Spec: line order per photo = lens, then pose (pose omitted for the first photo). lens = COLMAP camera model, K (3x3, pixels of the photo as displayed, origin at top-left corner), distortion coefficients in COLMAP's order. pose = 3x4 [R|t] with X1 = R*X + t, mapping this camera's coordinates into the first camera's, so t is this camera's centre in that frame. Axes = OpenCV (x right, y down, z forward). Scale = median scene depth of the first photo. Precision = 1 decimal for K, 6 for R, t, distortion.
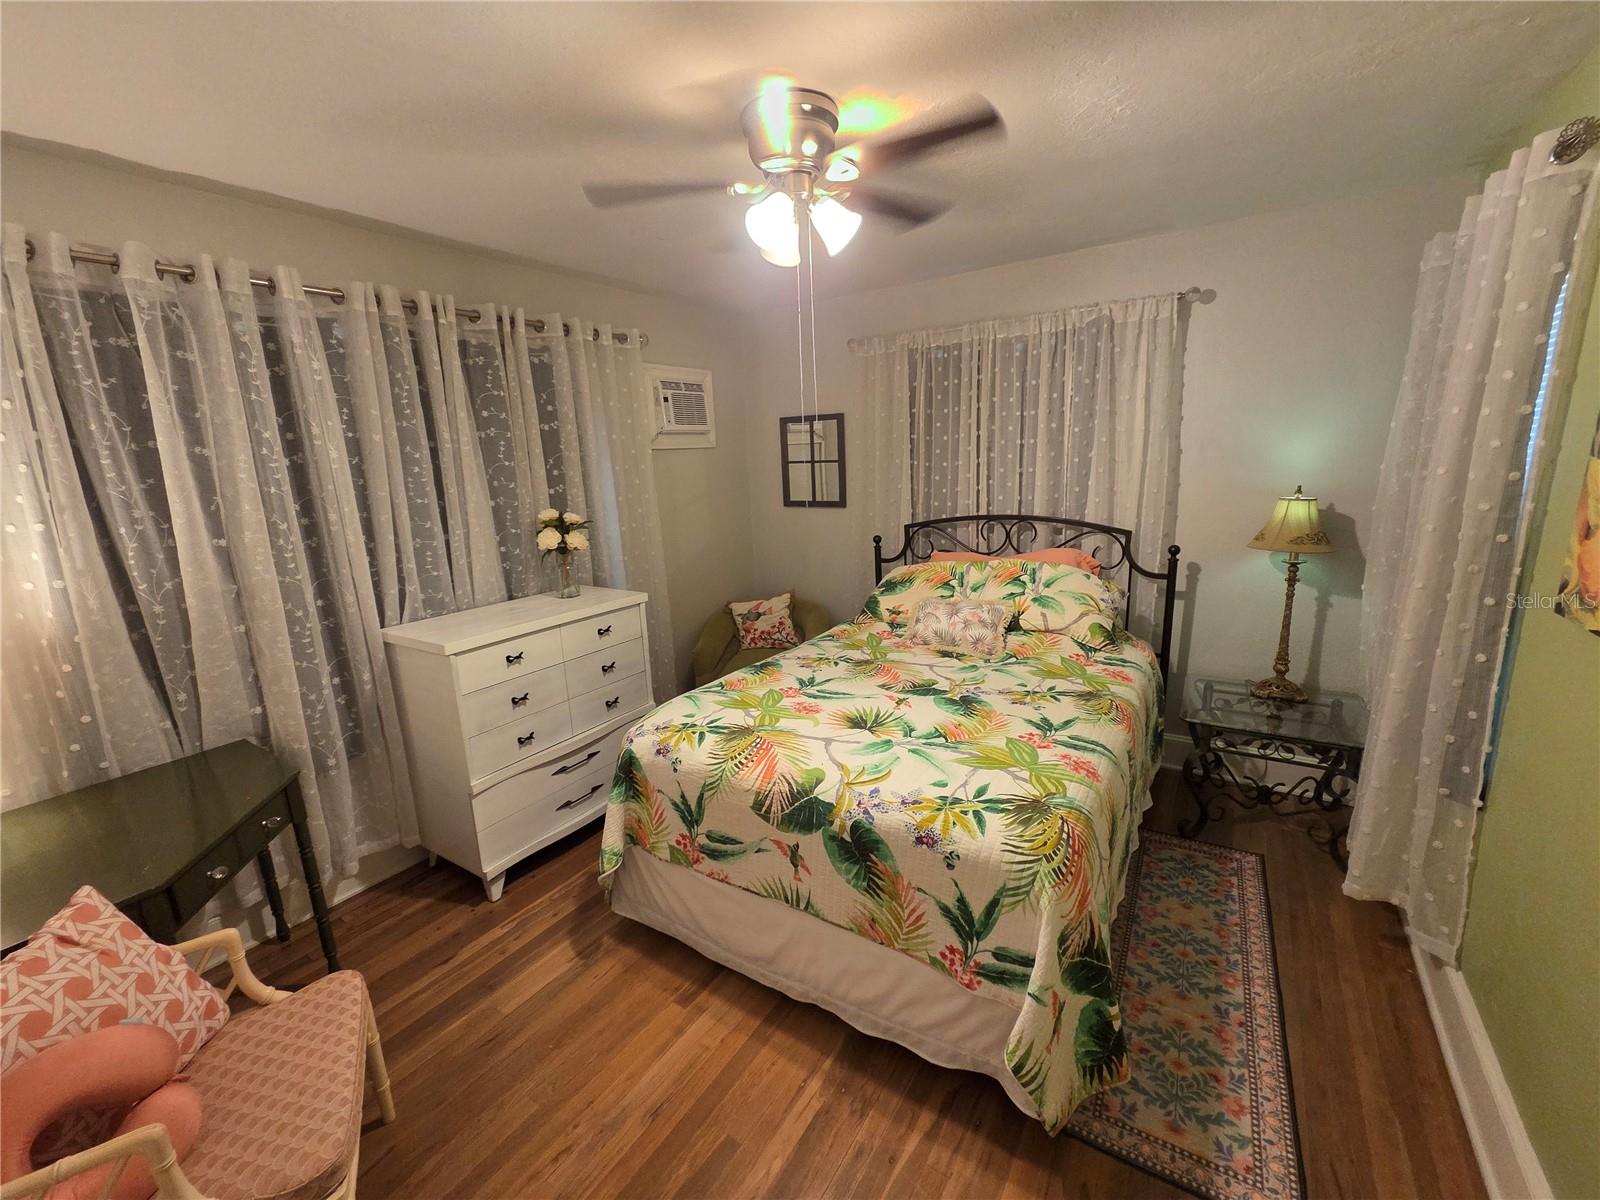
lens RADIAL K [[648.0, 0, 803.4], [0, 648.0, 605.0], [0, 0, 1]] dist [0.000421, -0.000117]
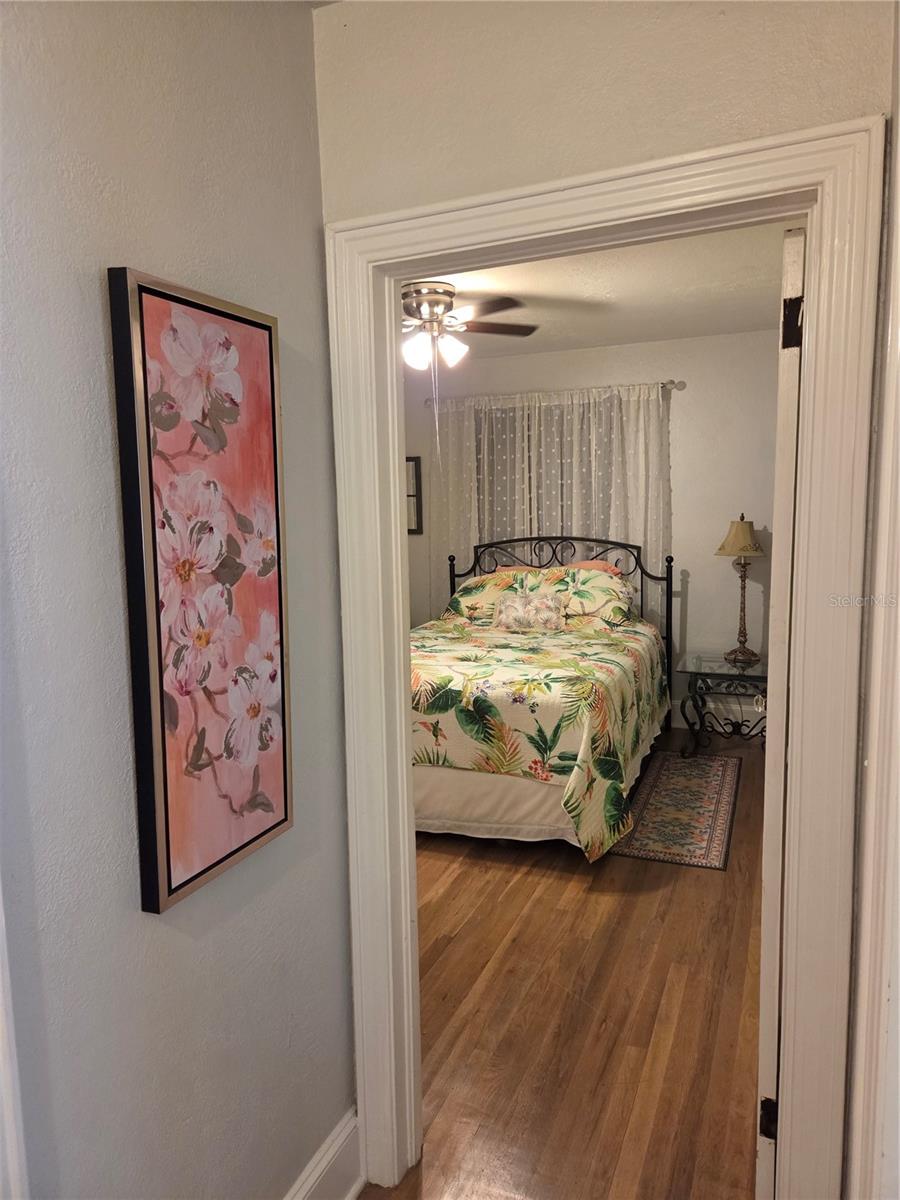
lens RADIAL K [[798.0, 0, 449.0], [0, 798.0, 603.5], [0, 0, 1]] dist [0.071580, -0.063138]
pose [[0.983687, -0.005059, 0.179818, -0.206264], [0.023454, 0.994679, -0.100318, 0.171379], [-0.178354, 0.102899, 0.978571, -0.594925]]
